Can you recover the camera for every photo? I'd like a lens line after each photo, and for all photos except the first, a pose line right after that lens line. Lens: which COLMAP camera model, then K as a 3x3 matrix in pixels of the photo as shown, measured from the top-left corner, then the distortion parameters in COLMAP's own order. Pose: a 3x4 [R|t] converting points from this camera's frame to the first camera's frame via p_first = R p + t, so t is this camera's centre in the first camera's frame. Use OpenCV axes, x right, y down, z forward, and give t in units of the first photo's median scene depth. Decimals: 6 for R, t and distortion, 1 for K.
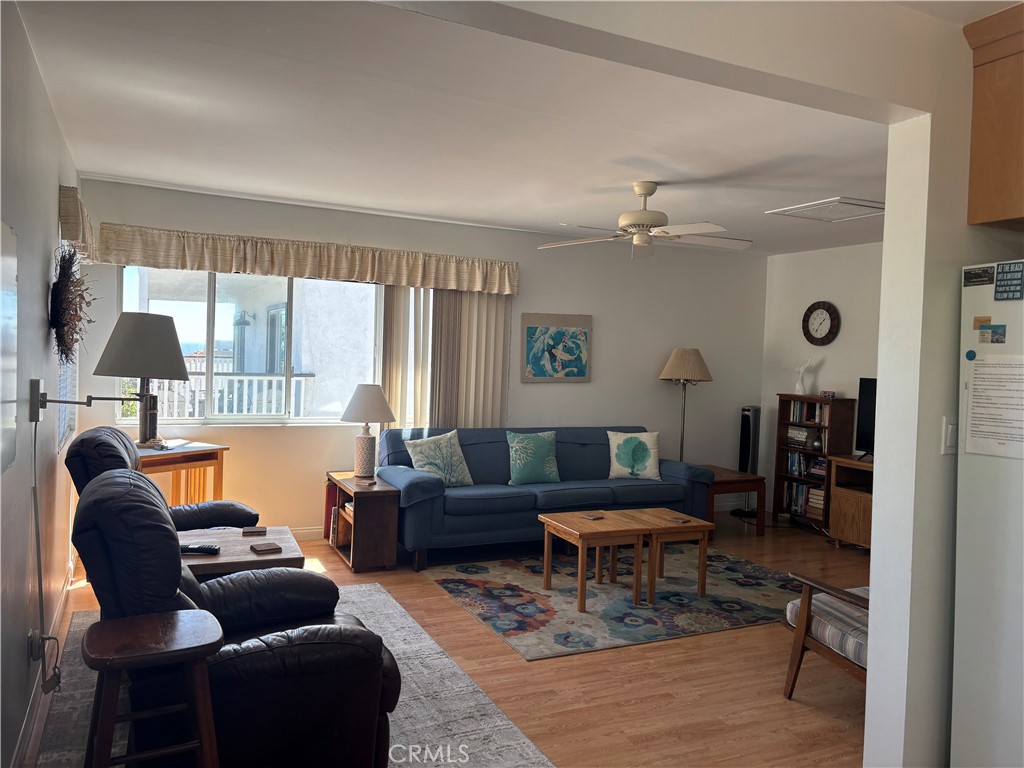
lens RADIAL K [[776.5, 0, 516.4], [0, 776.5, 373.6], [0, 0, 1]] dist [0.064691, -0.068511]
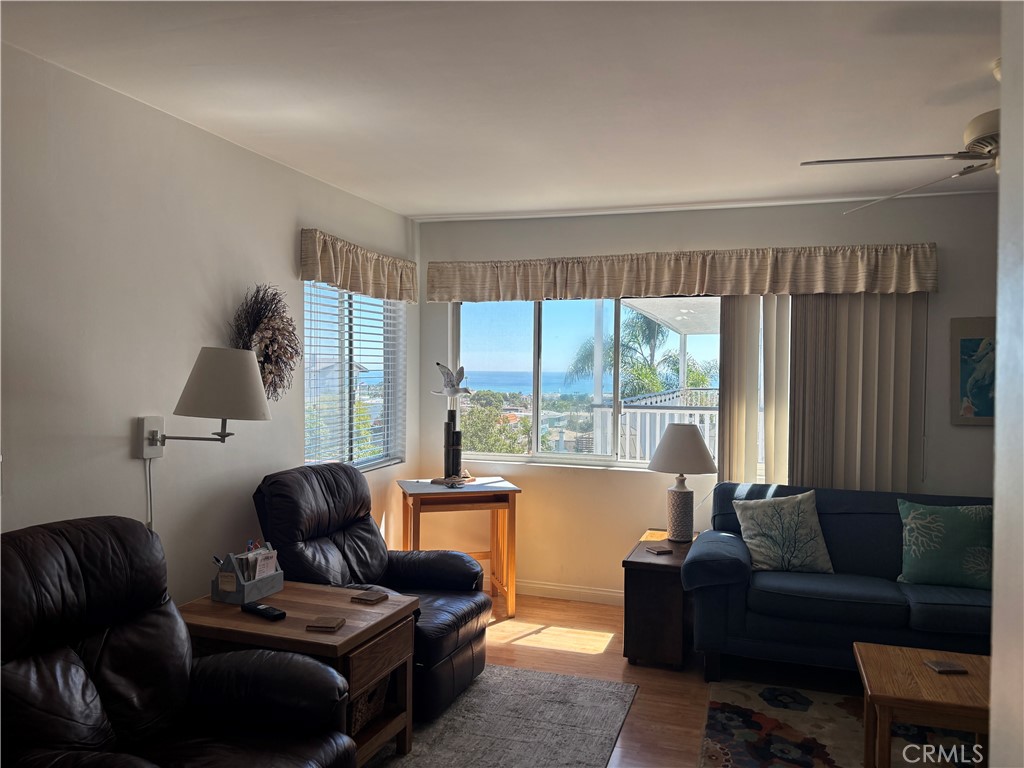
lens RADIAL K [[776.5, 0, 508.5], [0, 776.5, 386.7], [0, 0, 1]] dist [0.064691, -0.068511]
pose [[0.718674, -0.013616, -0.695214, 0.244189], [-0.002143, 0.999760, -0.021796, -0.006517], [0.695344, 0.017154, 0.718472, 0.322301]]
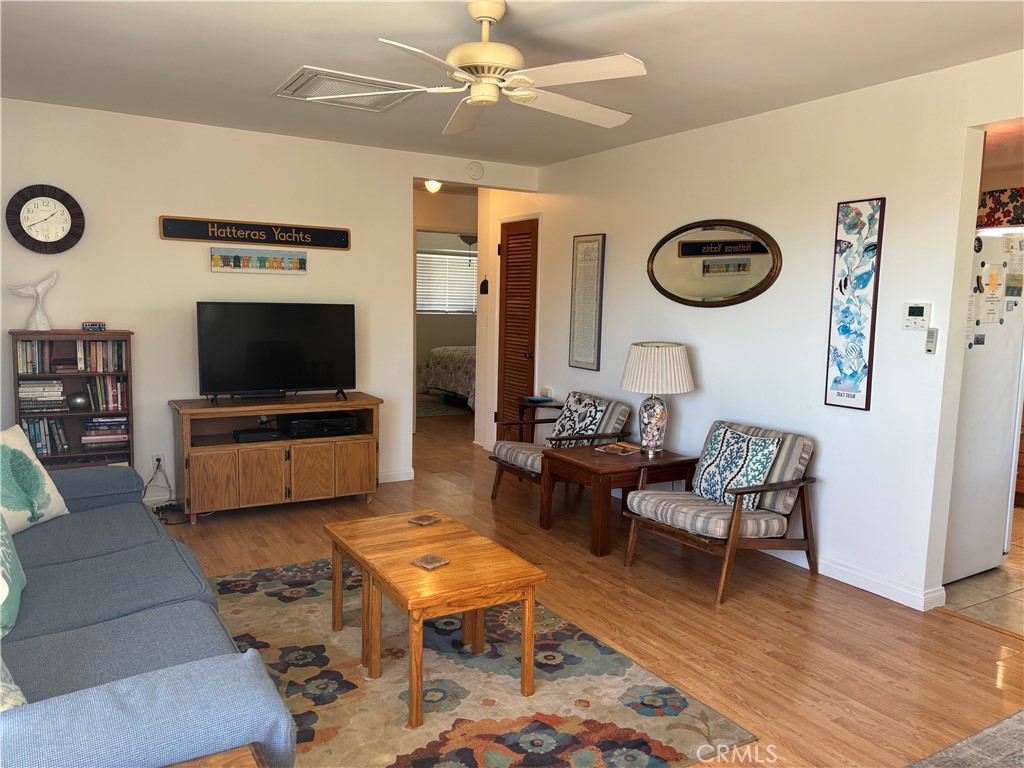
lens RADIAL K [[776.5, 0, 519.2], [0, 776.5, 384.8], [0, 0, 1]] dist [0.064691, -0.068511]
pose [[-0.091195, -0.144779, 0.985252, -0.420659], [0.001972, 0.989347, 0.145563, -0.029586], [-0.995831, 0.015218, -0.089938, 0.882669]]
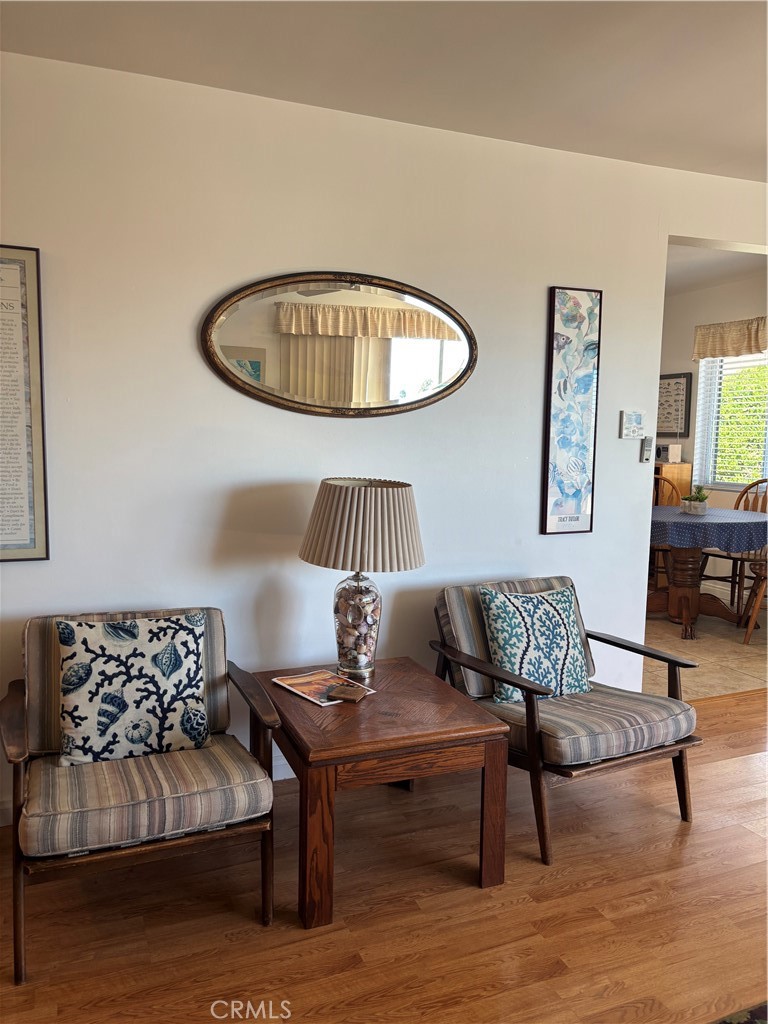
lens RADIAL K [[776.5, 0, 382.2], [0, 776.5, 515.5], [0, 0, 1]] dist [0.064691, -0.068511]
pose [[-0.997606, -0.049780, 0.048001, 0.408121], [-0.042855, 0.989805, 0.135829, 0.007400], [-0.054274, 0.133447, -0.989569, 1.140118]]
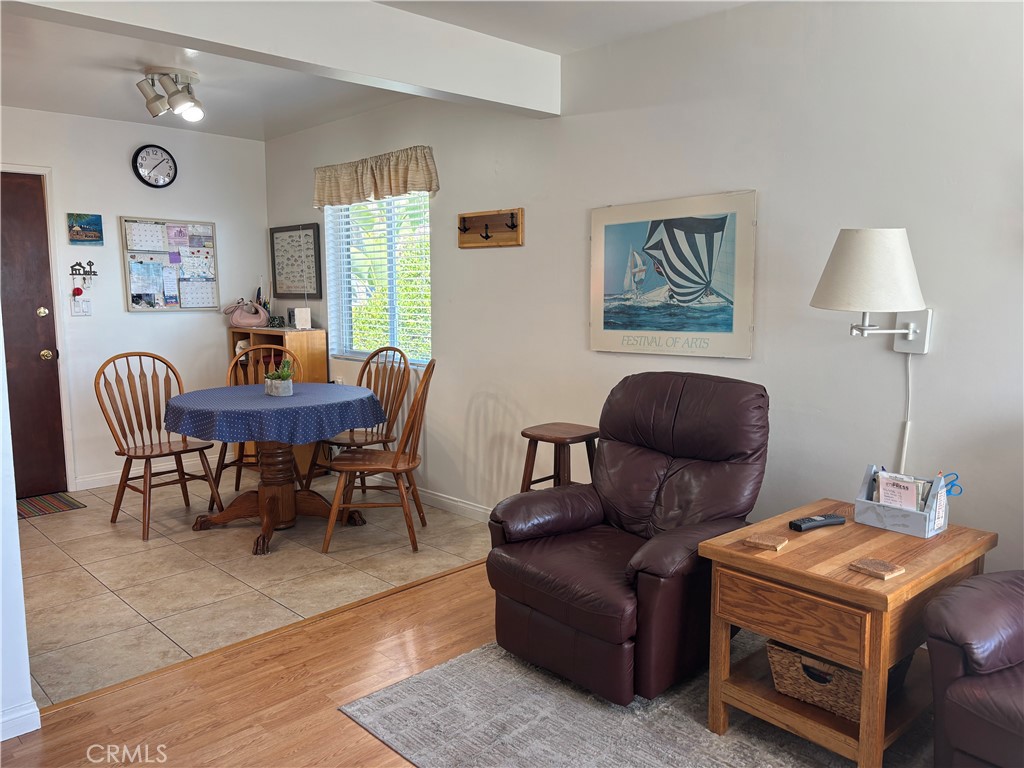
lens RADIAL K [[776.5, 0, 511.8], [0, 776.5, 392.2], [0, 0, 1]] dist [0.064691, -0.068511]
pose [[-0.952185, 0.008796, -0.305394, 0.073697], [-0.038198, 0.988315, 0.147563, -0.008342], [0.303123, 0.152173, -0.940723, 0.967025]]
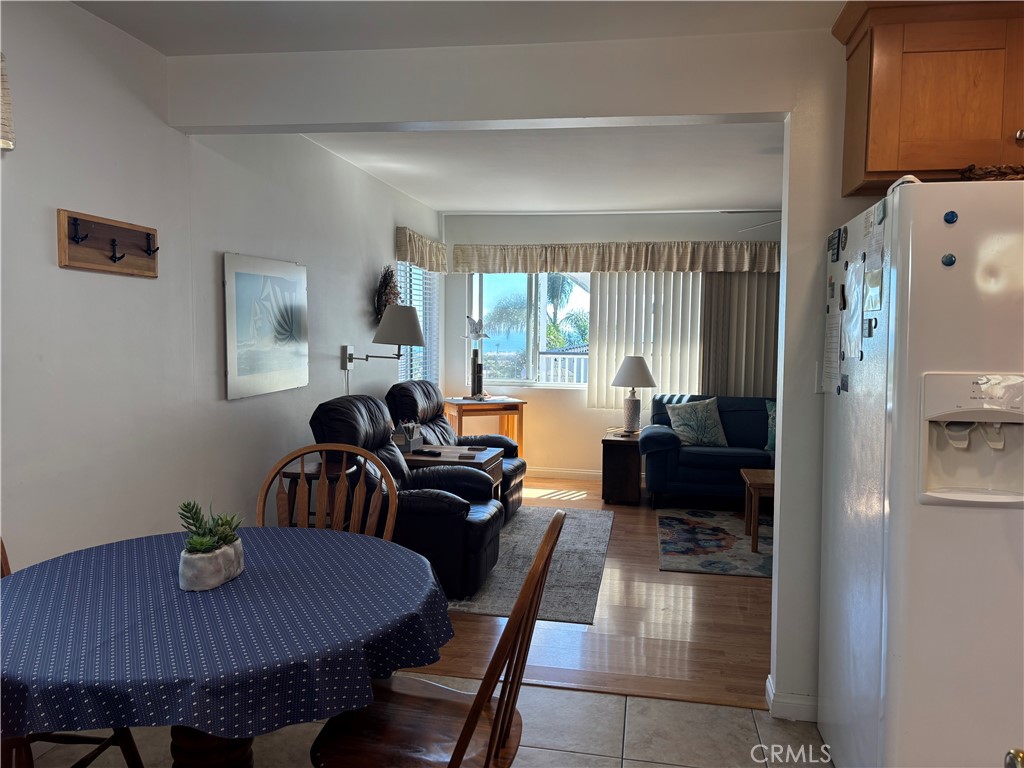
lens RADIAL K [[776.5, 0, 496.8], [0, 776.5, 379.5], [0, 0, 1]] dist [0.064691, -0.068511]
pose [[0.798662, 0.012293, -0.601655, 0.386035], [0.001311, 0.999753, 0.022167, 0.024382], [0.601779, -0.018493, 0.798449, -0.103761]]
